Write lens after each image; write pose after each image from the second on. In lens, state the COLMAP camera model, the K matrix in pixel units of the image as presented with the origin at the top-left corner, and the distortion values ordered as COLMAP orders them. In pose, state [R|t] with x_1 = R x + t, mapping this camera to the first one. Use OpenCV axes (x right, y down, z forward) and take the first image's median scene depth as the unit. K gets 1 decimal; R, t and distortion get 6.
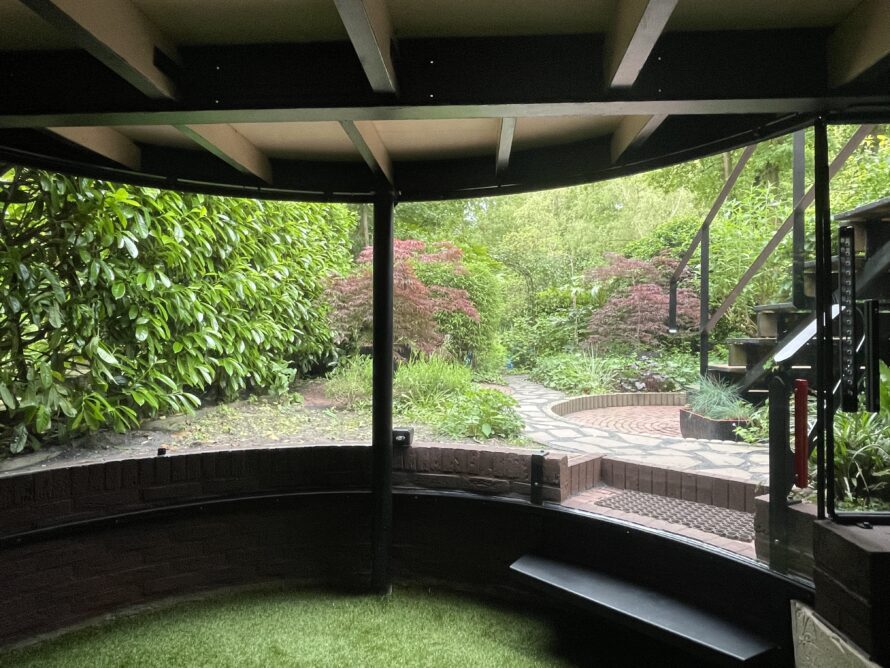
lens RADIAL K [[554.6, 0, 445.0], [0, 554.6, 334.0], [0, 0, 1]] dist [-0.055246, 0.000444]
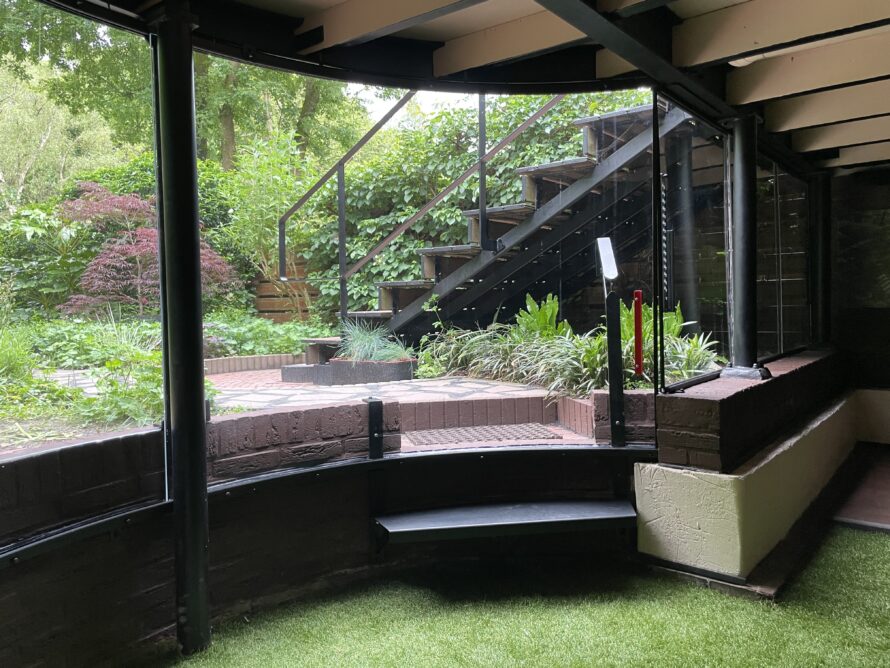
lens RADIAL K [[688.4, 0, 445.0], [0, 688.4, 334.0], [0, 0, 1]] dist [-0.003726, -0.007307]
pose [[0.555235, -0.053186, 0.829991, -0.637095], [0.023210, 0.998555, 0.048461, 0.062351], [-0.831370, -0.007643, 0.555667, 0.303114]]
